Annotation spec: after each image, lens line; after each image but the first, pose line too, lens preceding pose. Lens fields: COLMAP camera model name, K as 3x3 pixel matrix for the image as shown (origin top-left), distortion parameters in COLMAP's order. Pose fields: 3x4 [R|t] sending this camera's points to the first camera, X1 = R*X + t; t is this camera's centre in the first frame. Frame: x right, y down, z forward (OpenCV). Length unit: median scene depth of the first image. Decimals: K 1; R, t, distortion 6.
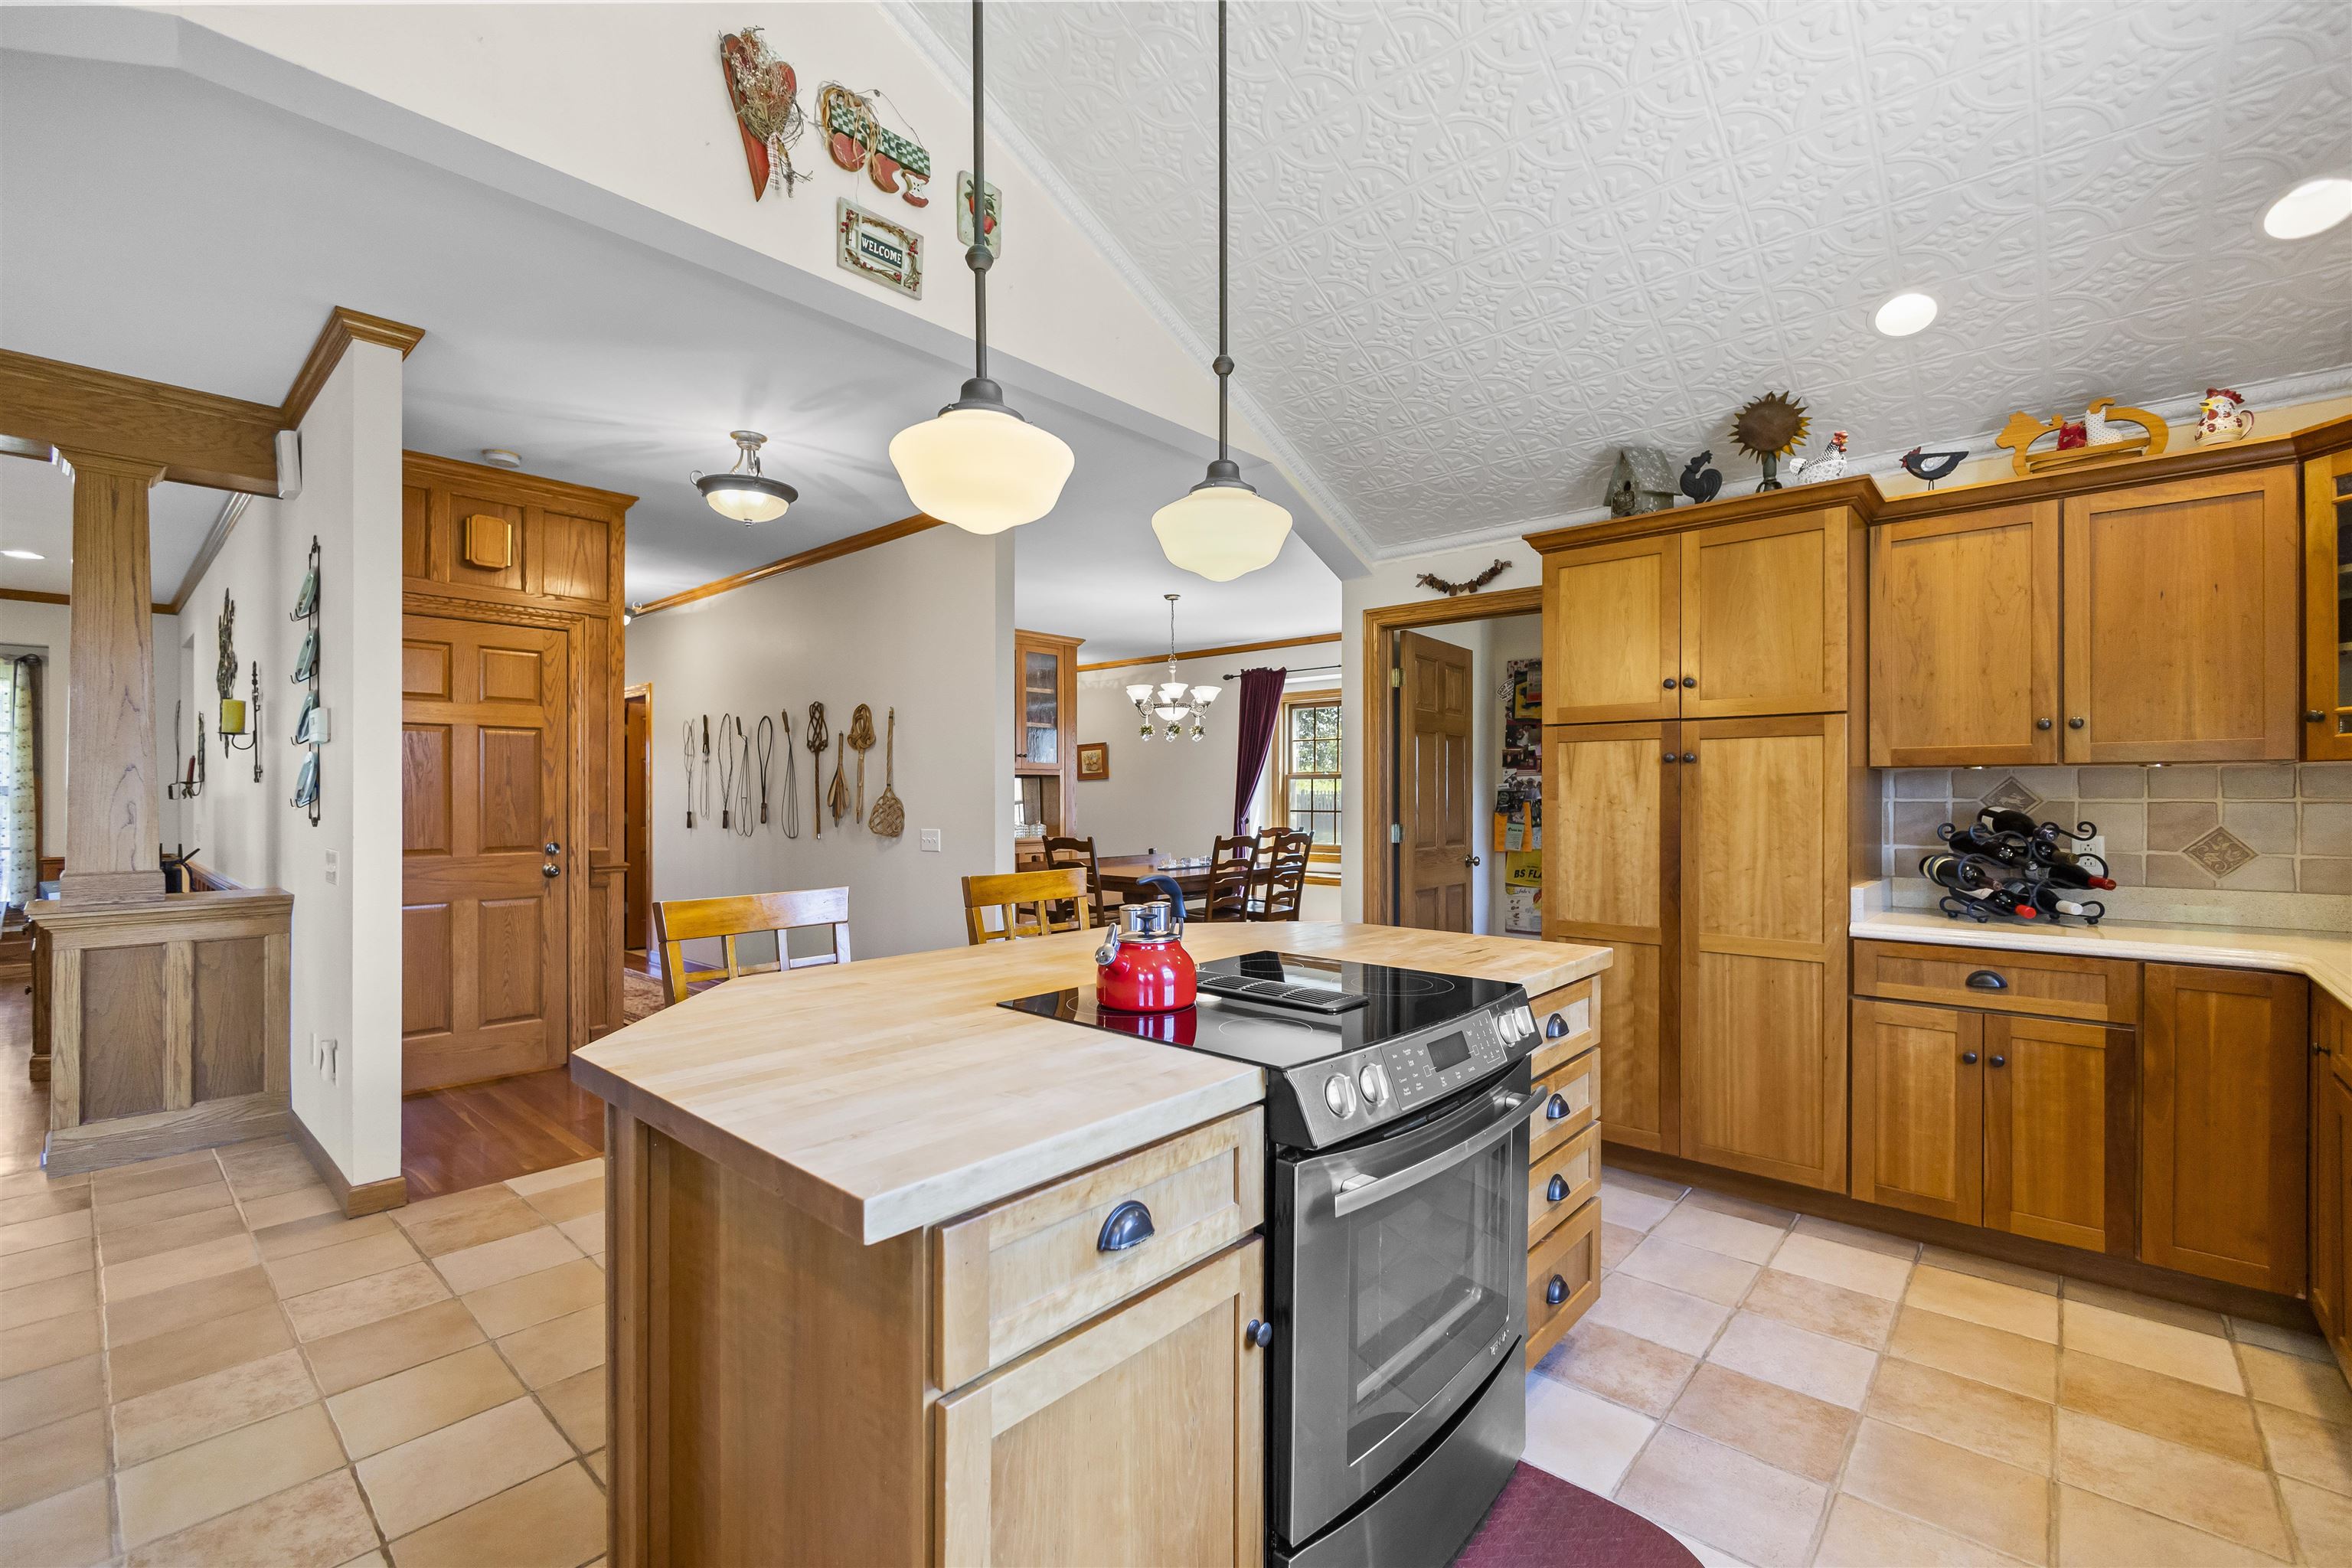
lens RADIAL K [[1001.1, 0, 1181.3], [0, 1001.1, 802.5], [0, 0, 1]] dist [-0.007554, -0.001334]
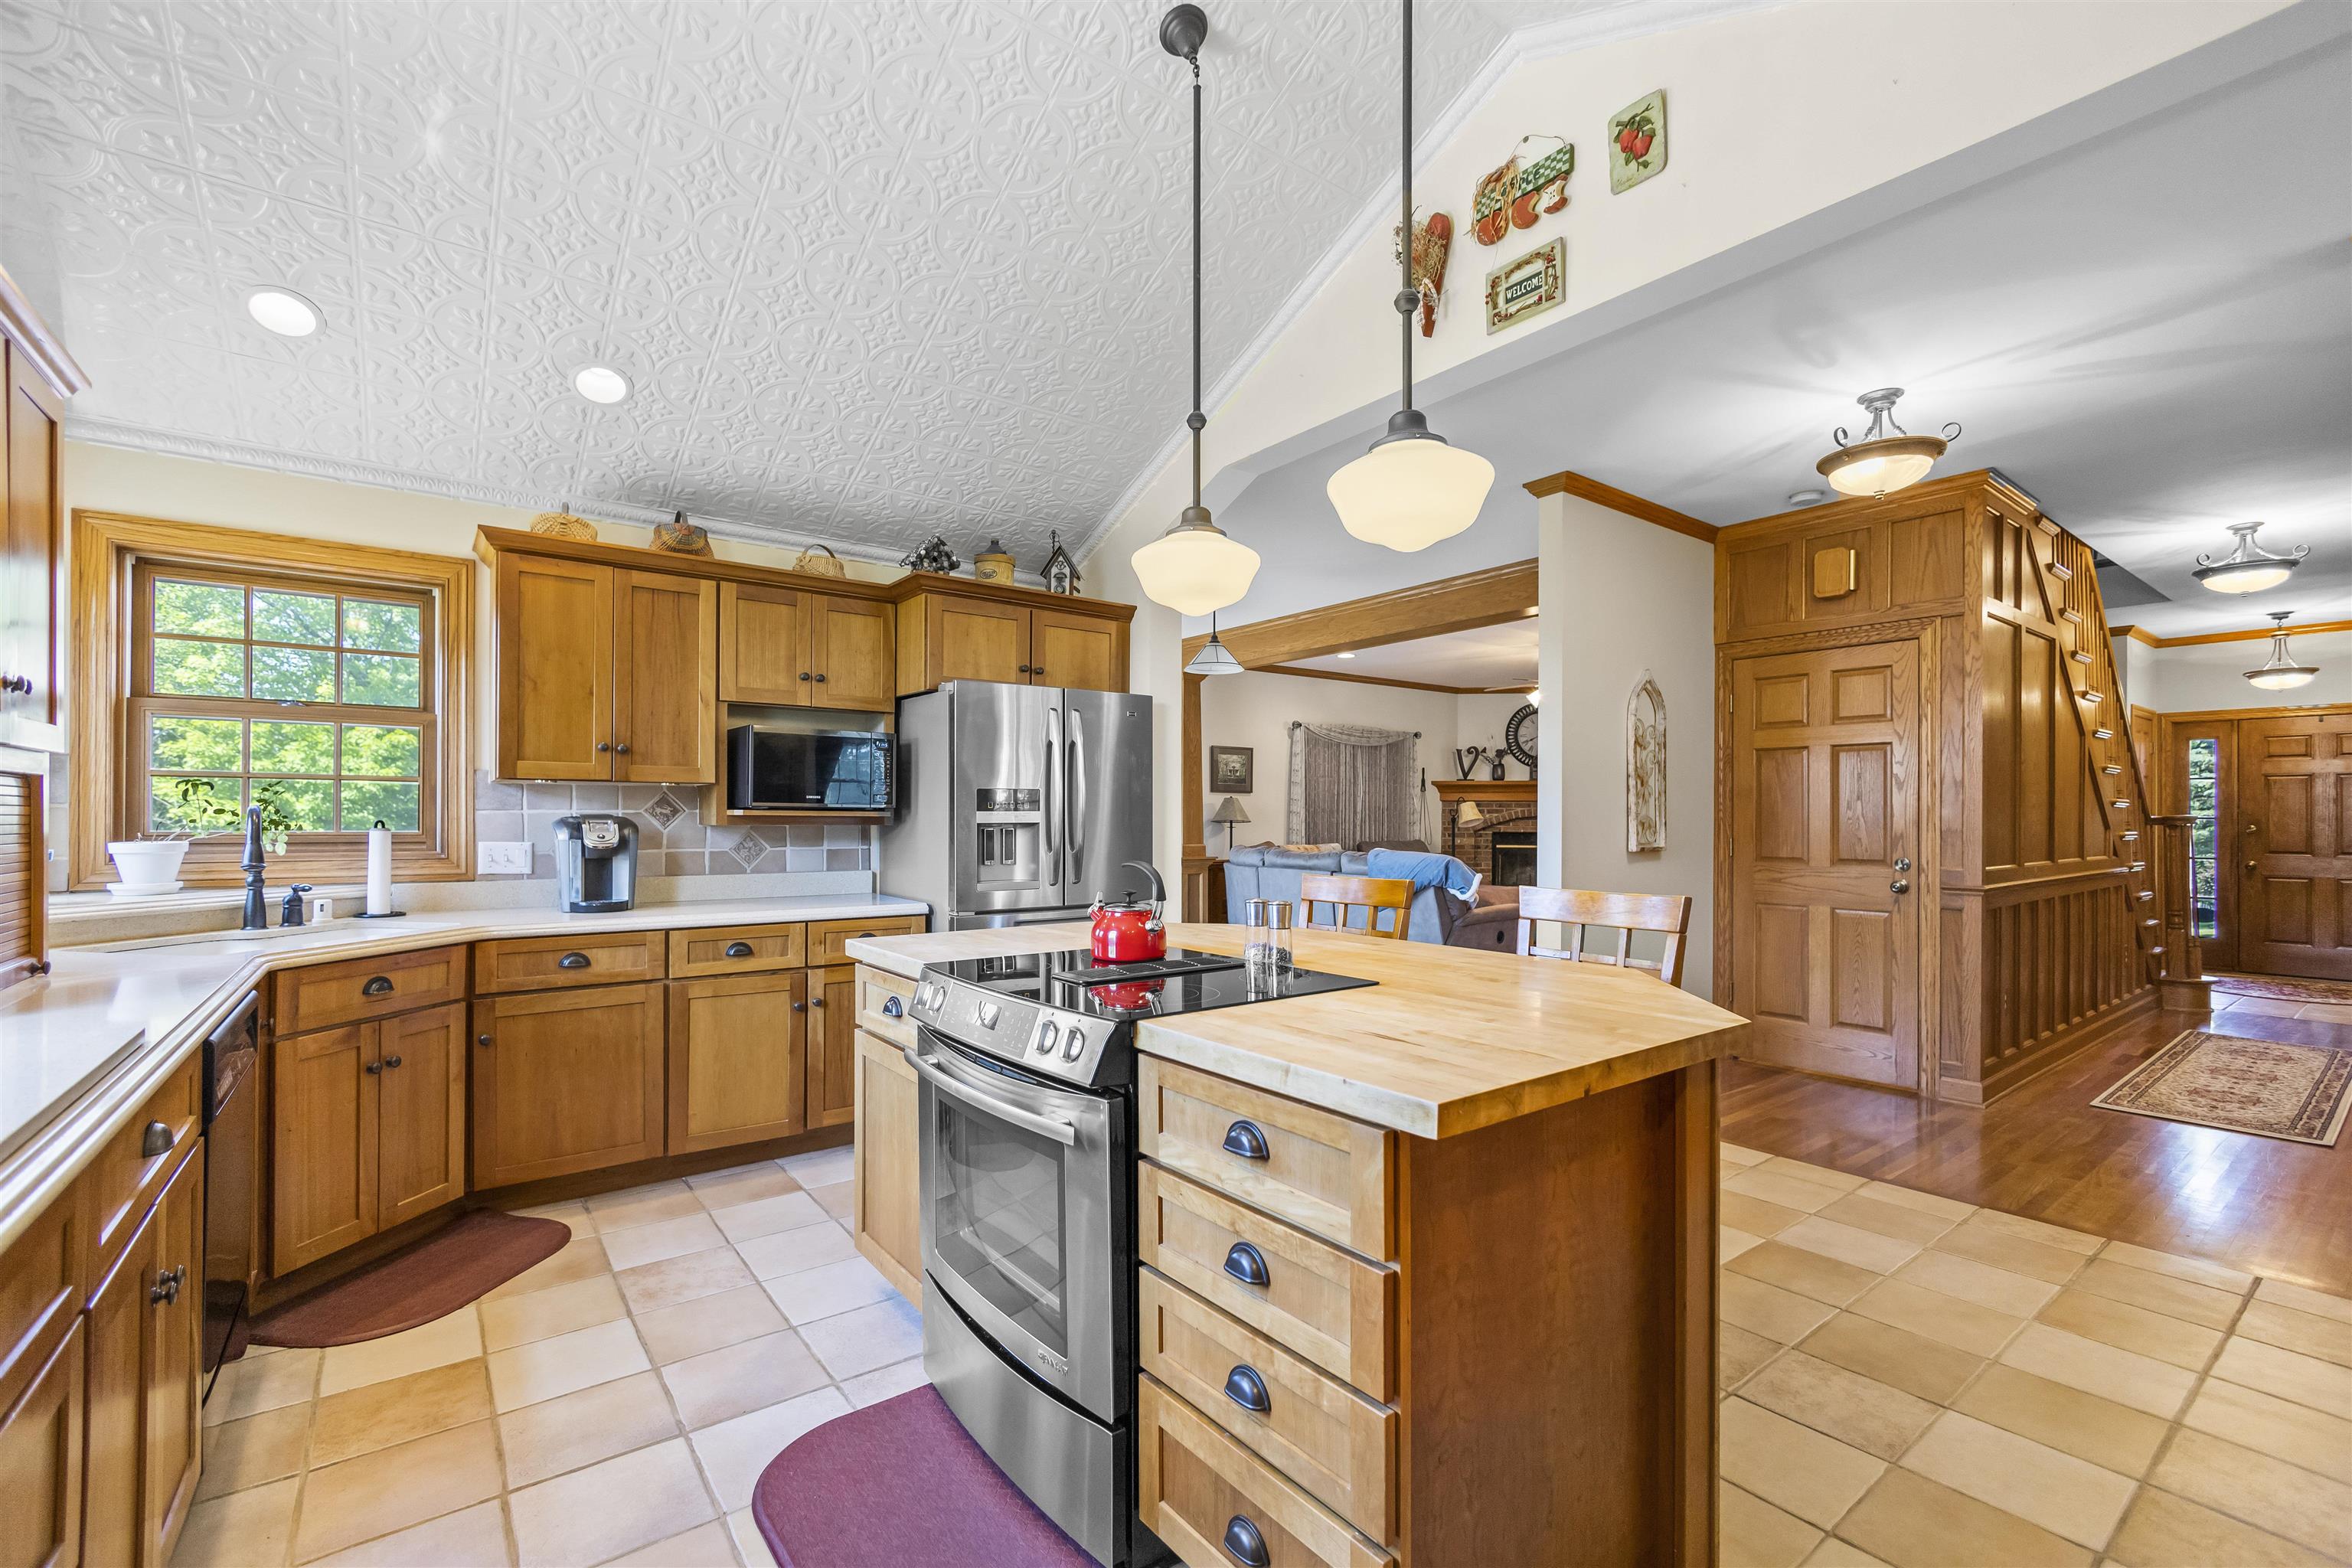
lens RADIAL K [[1001.1, 0, 1173.9], [0, 1001.1, 805.9], [0, 0, 1]] dist [-0.007554, -0.001334]
pose [[-0.207223, -0.009986, -0.978243, 0.497961], [-0.010458, 0.999913, -0.007992, 0.004457], [0.978238, 0.008575, -0.207309, 0.534300]]
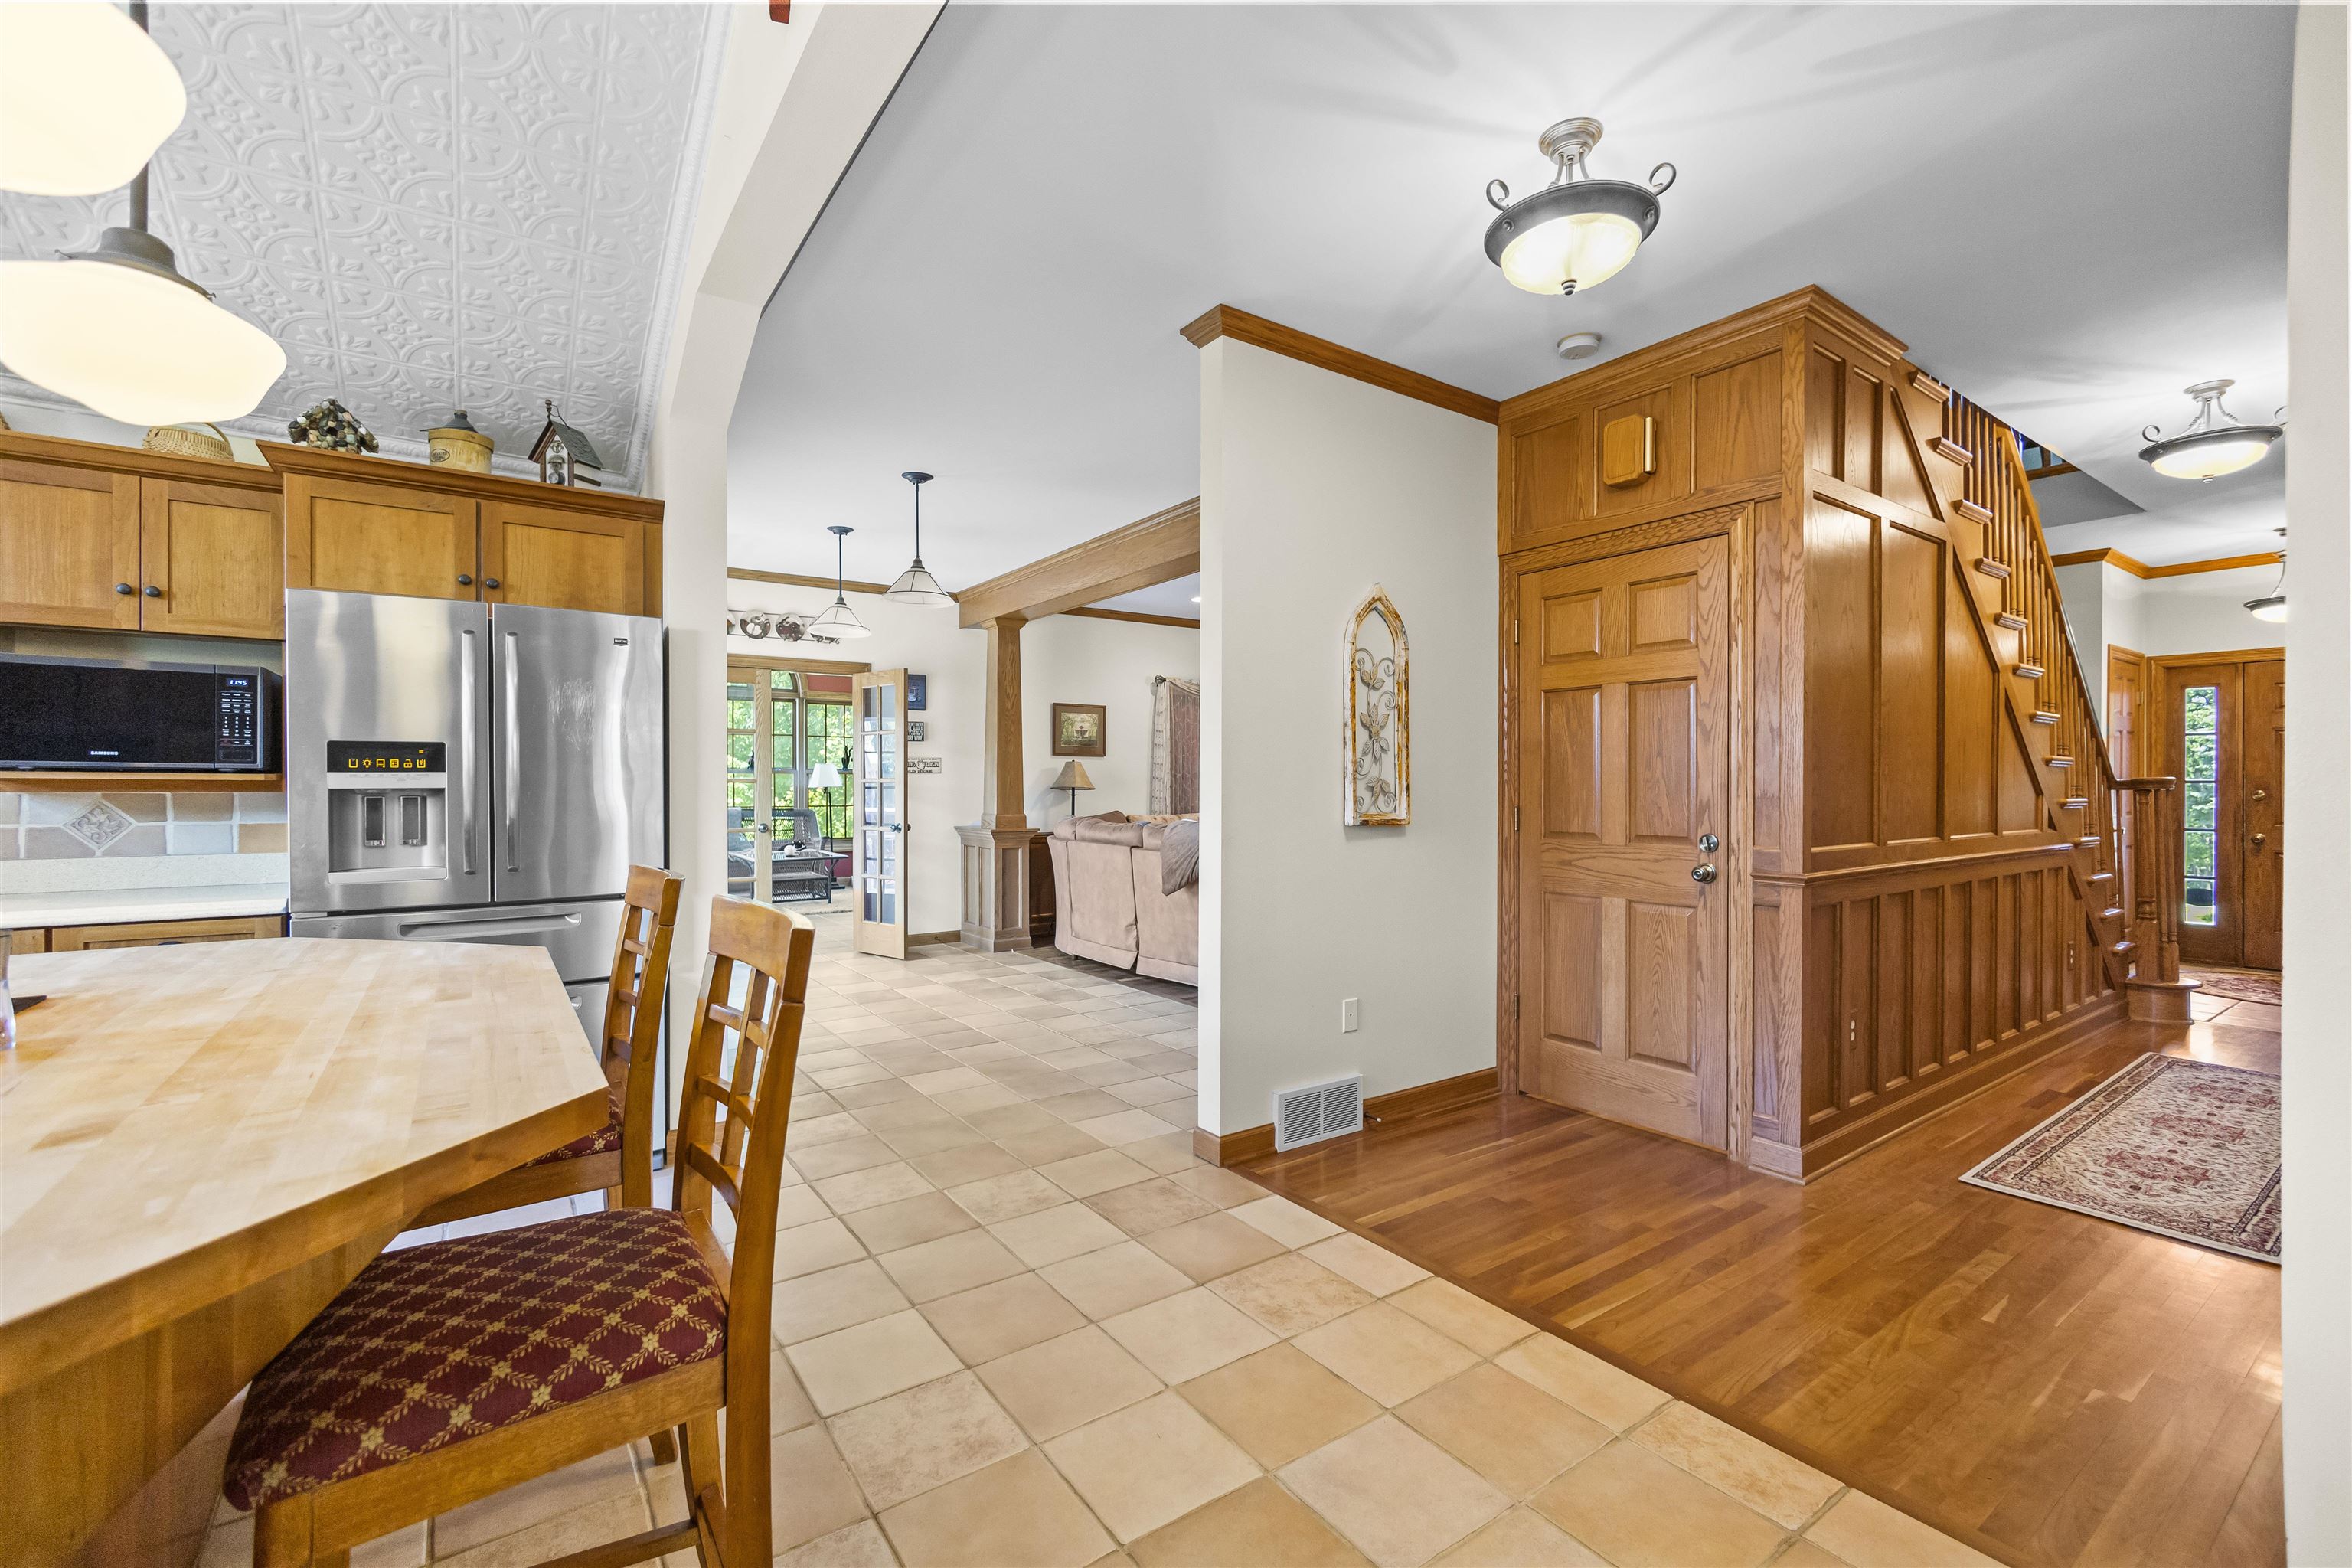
lens RADIAL K [[1001.1, 0, 1172.4], [0, 1001.1, 779.2], [0, 0, 1]] dist [-0.007554, -0.001334]
pose [[-0.236525, -0.005285, -0.971611, 0.164536], [-0.007729, 0.999964, -0.003557, 0.006486], [0.971595, 0.006668, -0.236557, 0.841667]]
